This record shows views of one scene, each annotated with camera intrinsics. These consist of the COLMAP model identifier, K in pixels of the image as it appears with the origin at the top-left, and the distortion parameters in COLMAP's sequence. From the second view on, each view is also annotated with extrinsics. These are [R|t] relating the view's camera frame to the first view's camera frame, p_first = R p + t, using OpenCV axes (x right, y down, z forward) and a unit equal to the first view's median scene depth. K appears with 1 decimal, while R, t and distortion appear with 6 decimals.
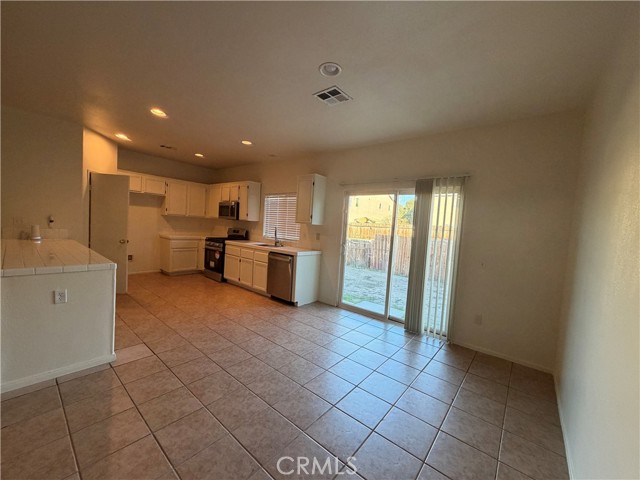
lens RADIAL K [[254.5, 0, 318.1], [0, 254.5, 239.2], [0, 0, 1]] dist [-0.000602, 0.000110]
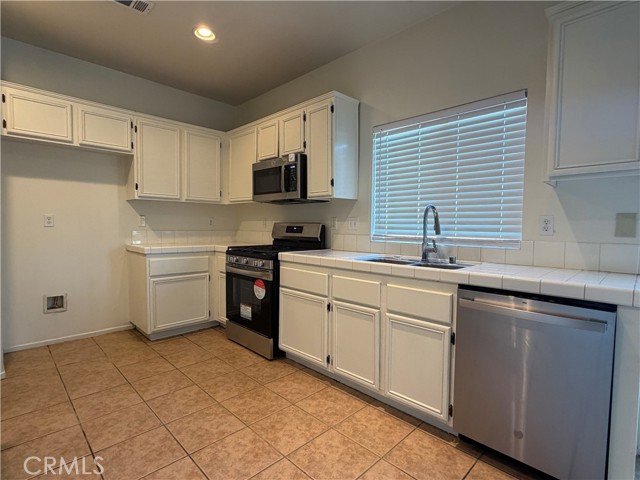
lens RADIAL K [[327.2, 0, 321.6], [0, 327.2, 239.8], [0, 0, 1]] dist [0.001649, 0.000694]
pose [[0.994677, -0.047798, -0.091282, -0.242950], [0.046627, 0.998801, -0.014919, -0.003028], [0.091885, 0.010584, 0.995713, 0.489264]]
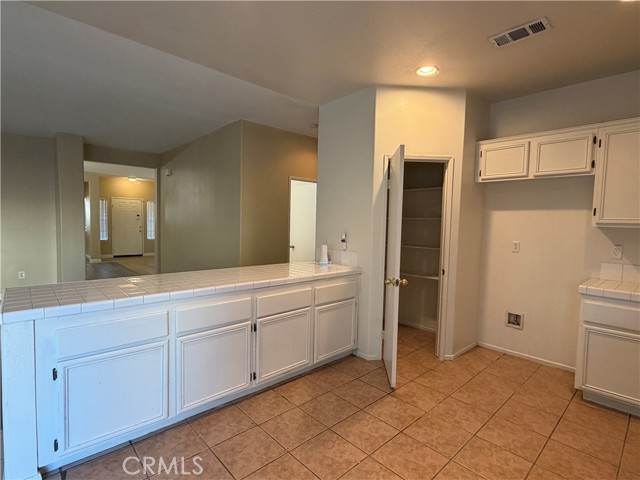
lens RADIAL K [[327.2, 0, 319.5], [0, 327.2, 241.5], [0, 0, 1]] dist [0.001649, 0.000694]
pose [[-0.125620, -0.004677, -0.992067, -0.084874], [-0.081215, 0.996681, 0.005585, -0.045876], [0.988749, 0.081272, -0.125583, 0.691560]]
